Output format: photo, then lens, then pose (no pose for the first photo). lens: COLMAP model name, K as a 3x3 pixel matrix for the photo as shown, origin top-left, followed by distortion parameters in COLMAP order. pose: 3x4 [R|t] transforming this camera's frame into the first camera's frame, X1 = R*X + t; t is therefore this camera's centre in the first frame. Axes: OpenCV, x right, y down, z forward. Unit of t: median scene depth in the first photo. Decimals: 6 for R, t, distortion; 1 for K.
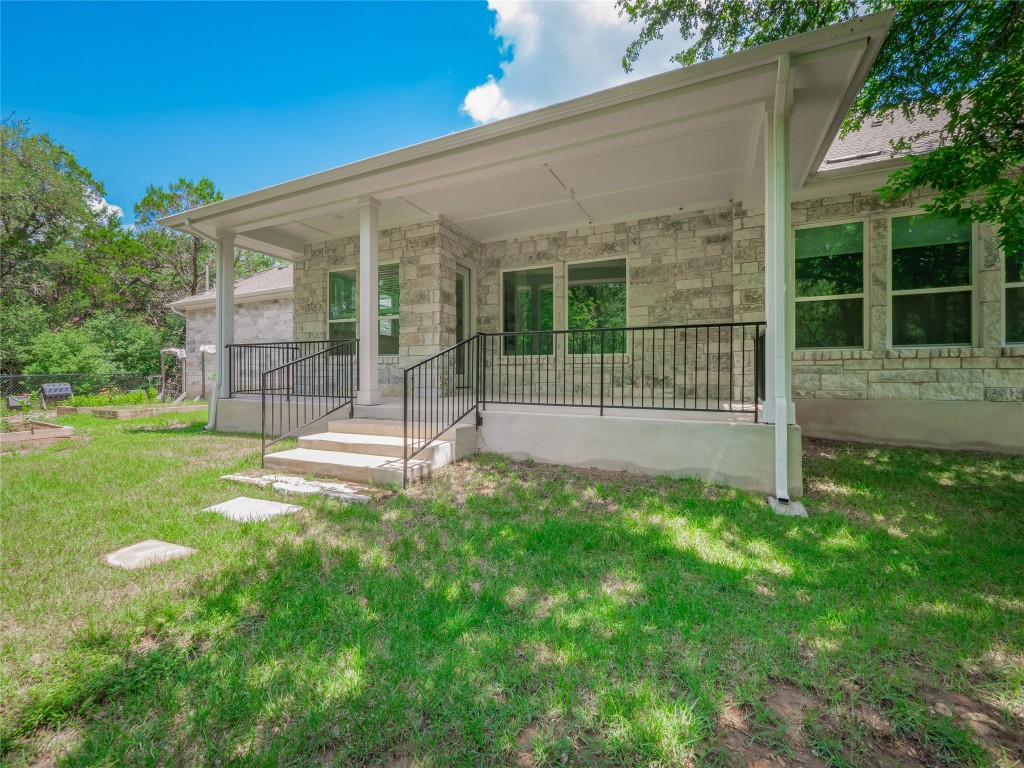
lens RADIAL K [[434.3, 0, 512.8], [0, 434.3, 377.5], [0, 0, 1]] dist [0.000020, -0.000132]
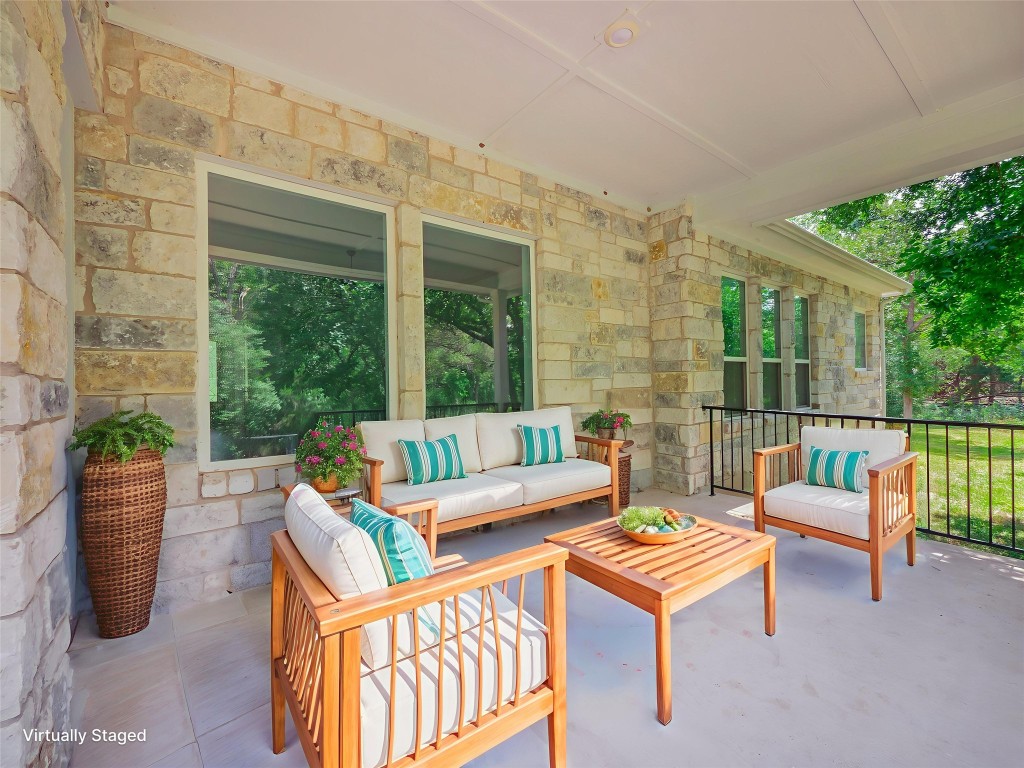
lens RADIAL K [[434.3, 0, 513.2], [0, 434.3, 382.1], [0, 0, 1]] dist [0.000020, -0.000132]
pose [[0.465193, -0.004441, 0.885198, -0.216275], [0.015403, 0.999877, -0.003078, -0.115083], [-0.885075, 0.015066, 0.465204, 0.805403]]
